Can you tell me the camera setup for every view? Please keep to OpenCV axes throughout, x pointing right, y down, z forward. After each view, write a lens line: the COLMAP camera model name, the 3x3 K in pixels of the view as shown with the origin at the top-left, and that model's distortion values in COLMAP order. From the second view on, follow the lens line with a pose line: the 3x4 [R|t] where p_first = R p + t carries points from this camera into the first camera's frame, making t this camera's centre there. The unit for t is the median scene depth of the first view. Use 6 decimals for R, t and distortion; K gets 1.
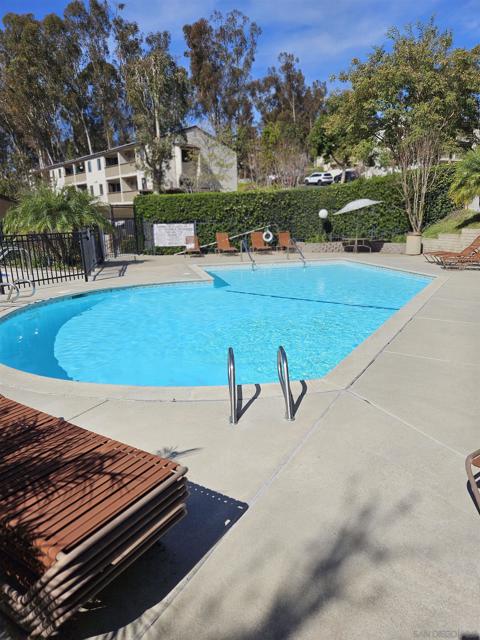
lens RADIAL K [[428.7, 0, 243.1], [0, 428.7, 324.2], [0, 0, 1]] dist [0.053353, -0.032126]
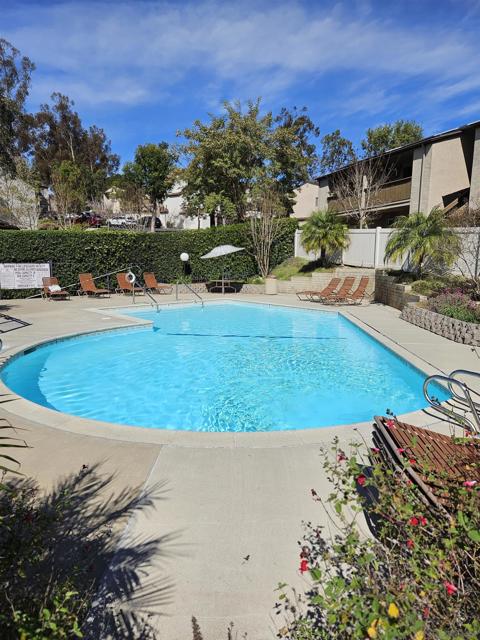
lens RADIAL K [[428.7, 0, 240.5], [0, 428.7, 320.2], [0, 0, 1]] dist [0.053353, -0.032126]
pose [[0.880682, -0.045265, 0.471541, -0.190913], [0.092996, 0.992575, -0.078404, -0.009258], [-0.464491, 0.112901, 0.878352, 0.038283]]
